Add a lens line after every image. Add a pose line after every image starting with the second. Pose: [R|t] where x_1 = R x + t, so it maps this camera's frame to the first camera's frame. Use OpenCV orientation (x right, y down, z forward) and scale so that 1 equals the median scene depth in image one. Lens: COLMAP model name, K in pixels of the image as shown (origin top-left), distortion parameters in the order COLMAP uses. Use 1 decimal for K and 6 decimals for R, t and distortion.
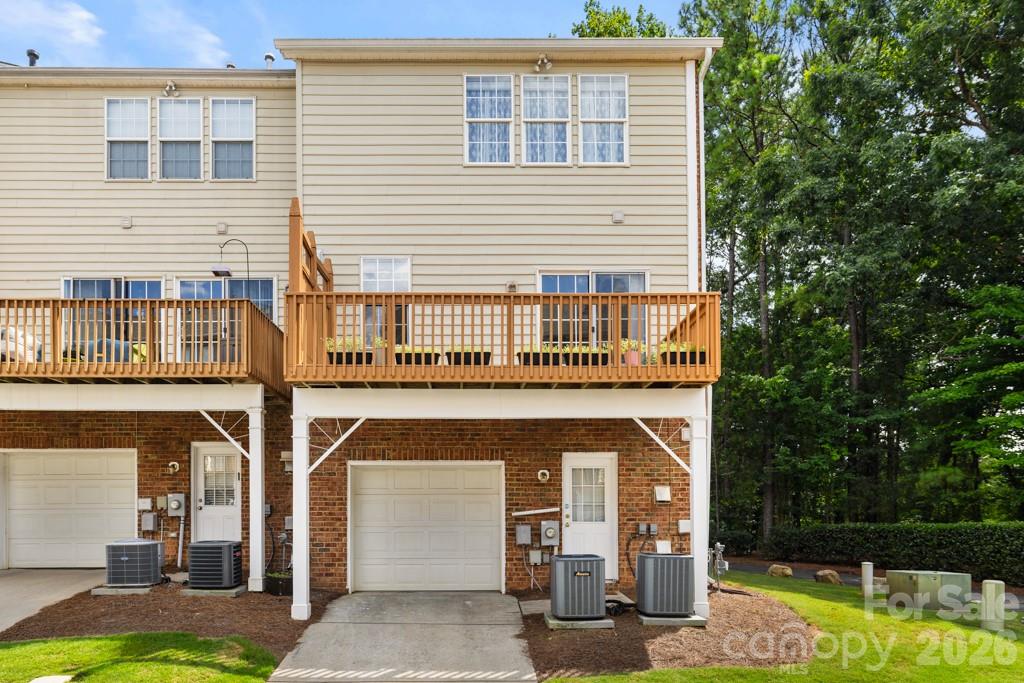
lens RADIAL K [[675.5, 0, 512.4], [0, 675.5, 342.7], [0, 0, 1]] dist [0.003115, 0.000049]
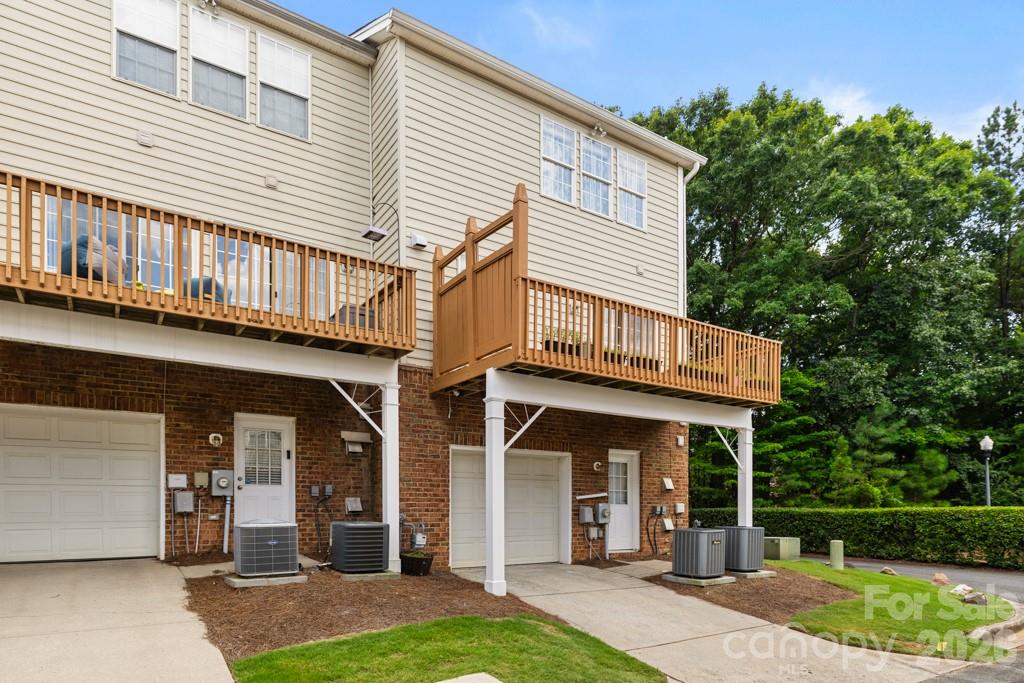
lens RADIAL K [[539.2, 0, 504.9], [0, 539.2, 381.9], [0, 0, 1]] dist [0.002754, -0.001030]
pose [[0.856289, 0.120630, 0.502212, -0.597425], [-0.131338, 0.991237, -0.014157, 0.079783], [-0.499519, -0.053837, 0.864628, 0.246317]]
